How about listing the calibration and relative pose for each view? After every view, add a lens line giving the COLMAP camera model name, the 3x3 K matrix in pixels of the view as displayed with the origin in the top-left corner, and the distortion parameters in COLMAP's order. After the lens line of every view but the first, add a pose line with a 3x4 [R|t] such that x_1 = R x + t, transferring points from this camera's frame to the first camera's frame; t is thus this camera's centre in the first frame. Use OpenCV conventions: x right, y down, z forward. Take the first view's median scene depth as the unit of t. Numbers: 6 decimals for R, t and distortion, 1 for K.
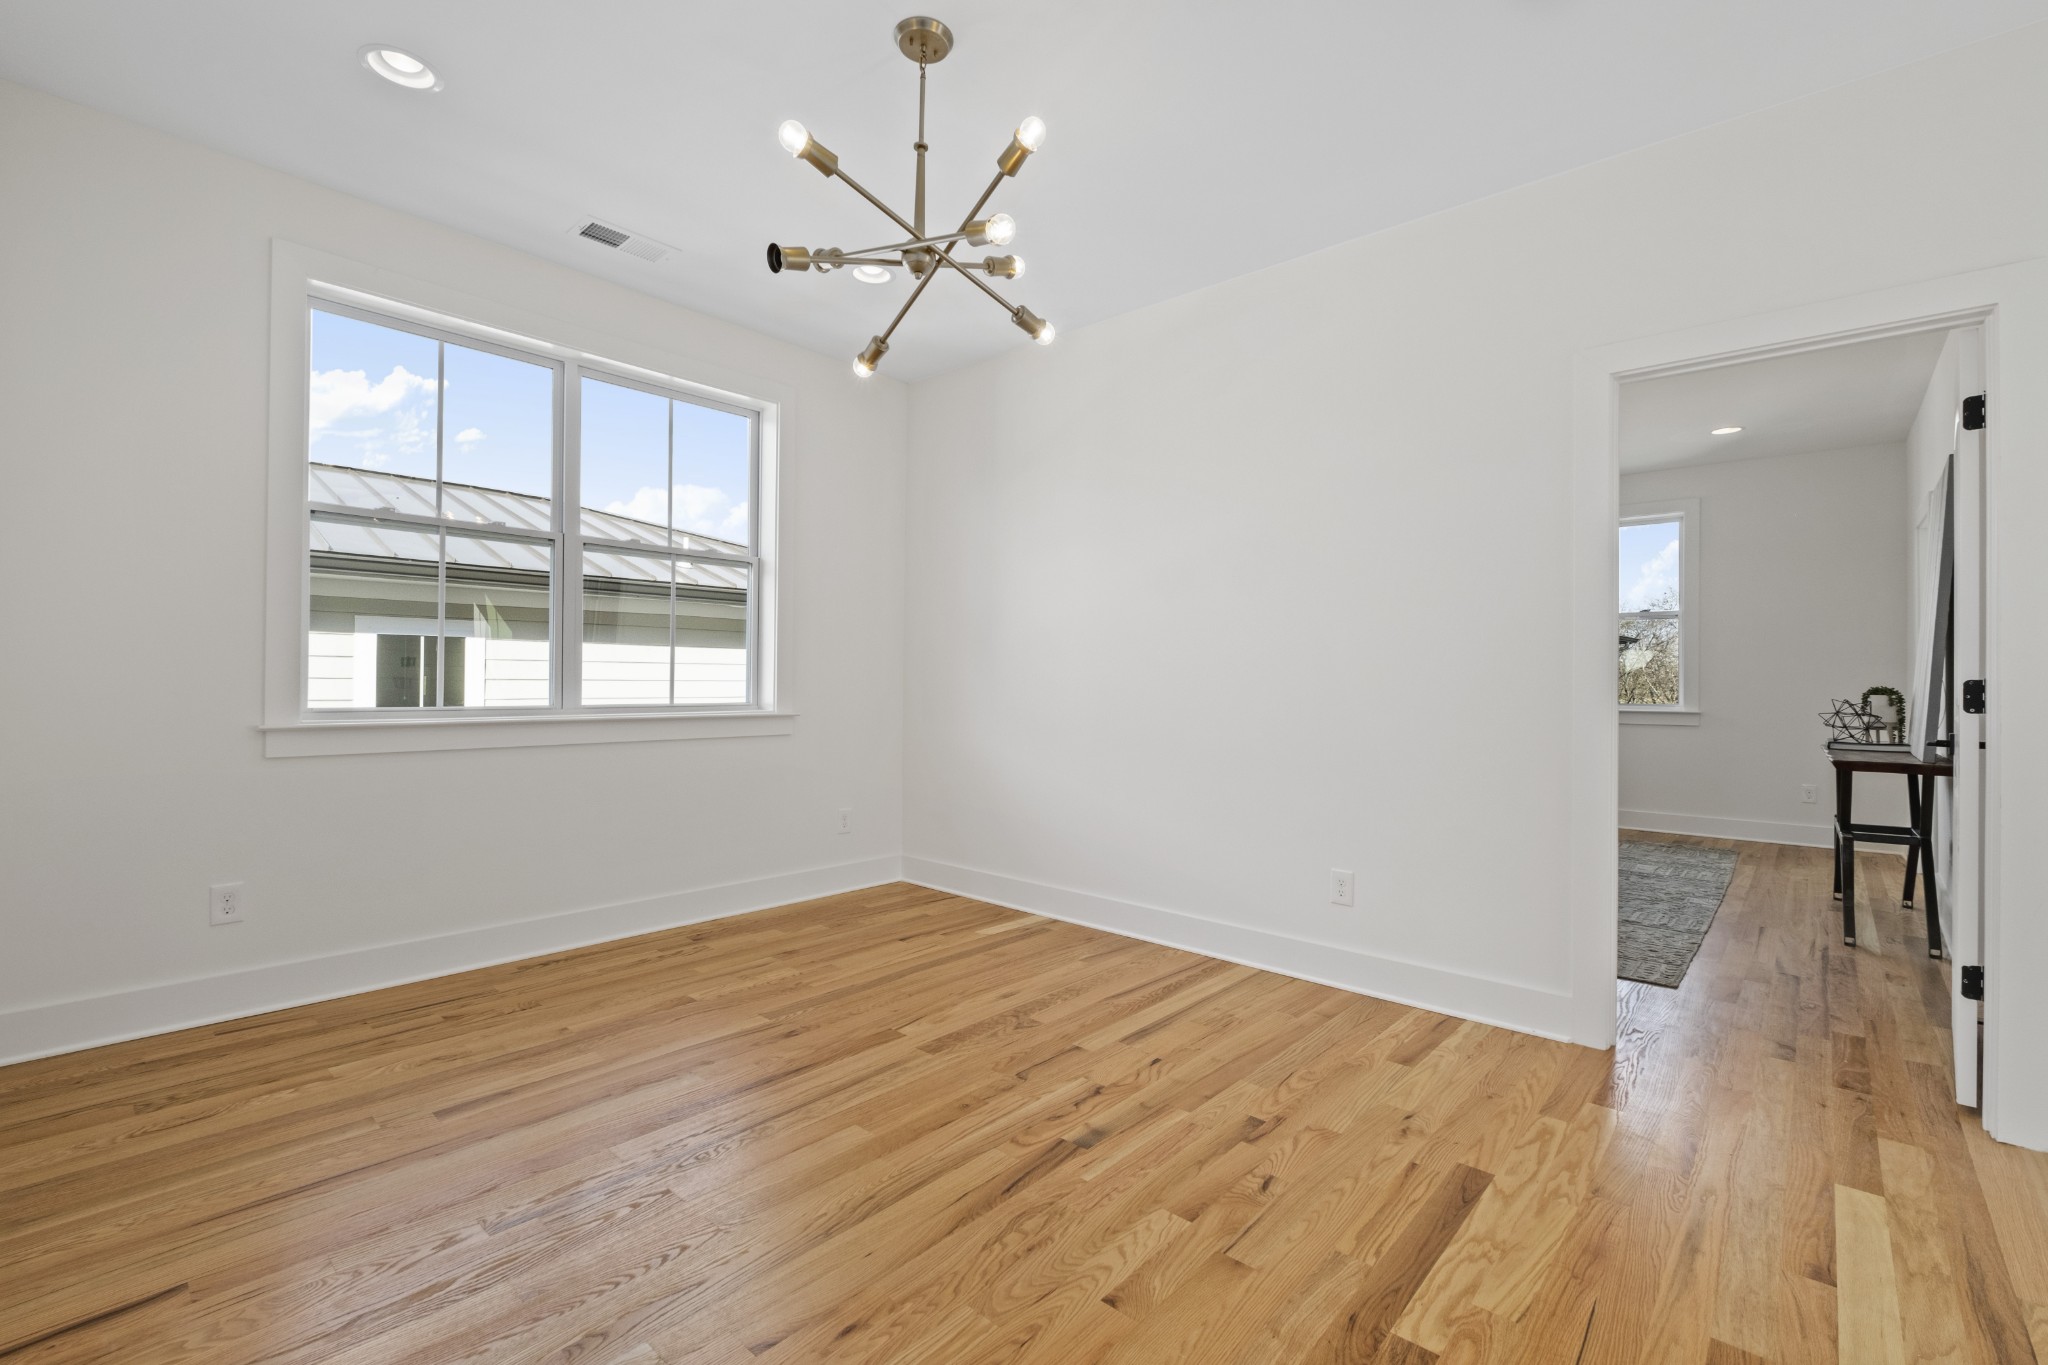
lens RADIAL K [[880.0, 0, 1022.9], [0, 880.0, 669.6], [0, 0, 1]] dist [-0.000738, -0.000455]
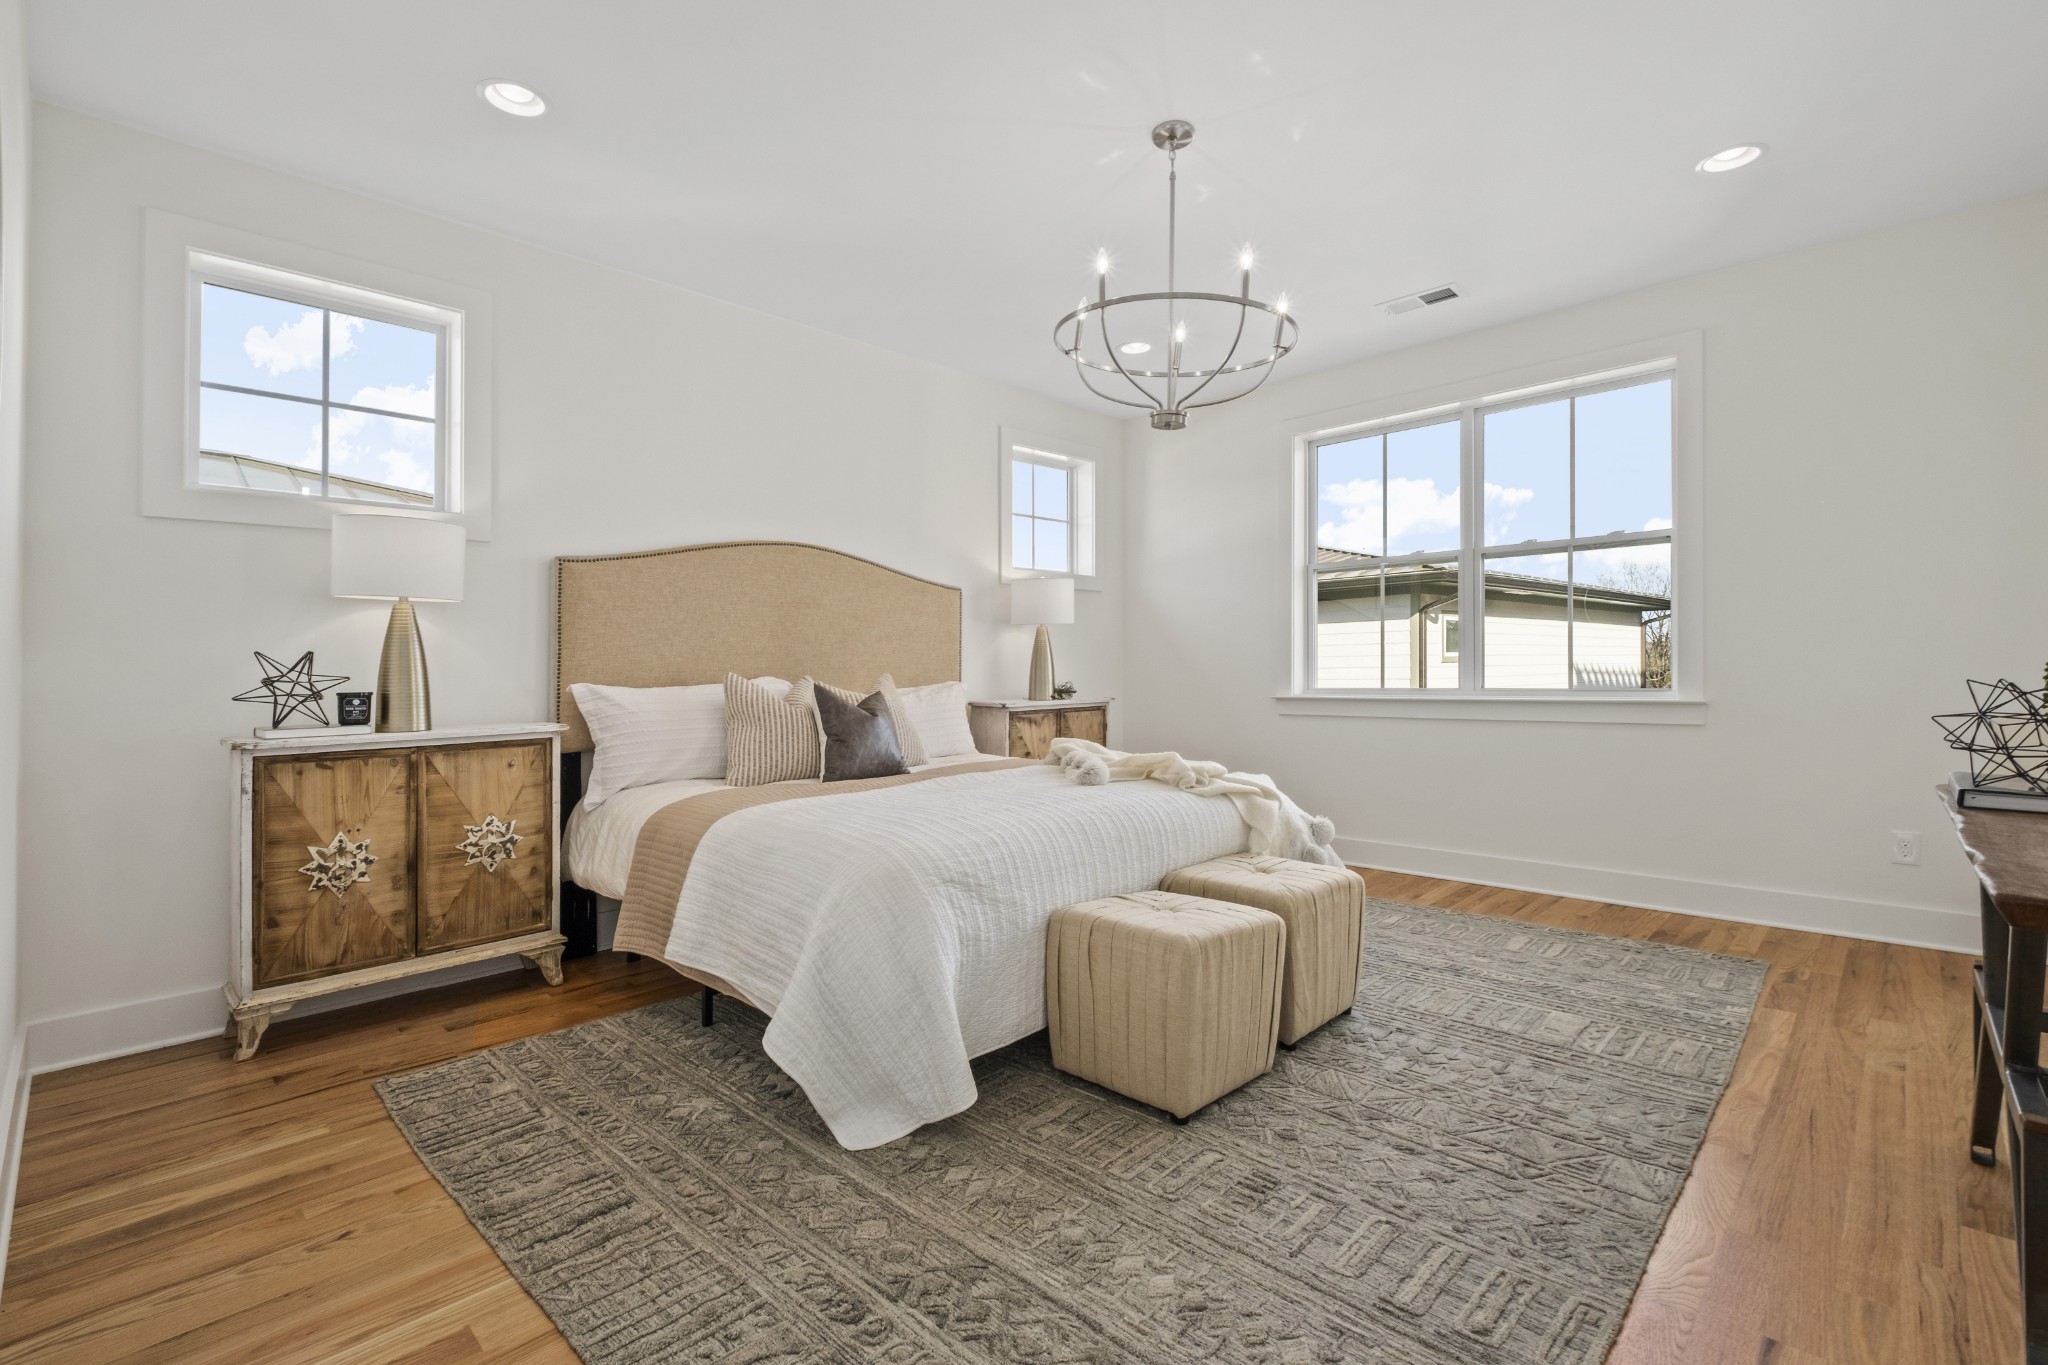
lens RADIAL K [[880.0, 0, 1022.9], [0, 880.0, 669.6], [0, 0, 1]] dist [-0.000738, -0.000455]
pose [[0.998143, -0.022333, -0.056679, 0.902051], [0.023170, 0.999631, 0.014150, 0.023847], [0.056342, -0.015437, 0.998292, 1.011441]]
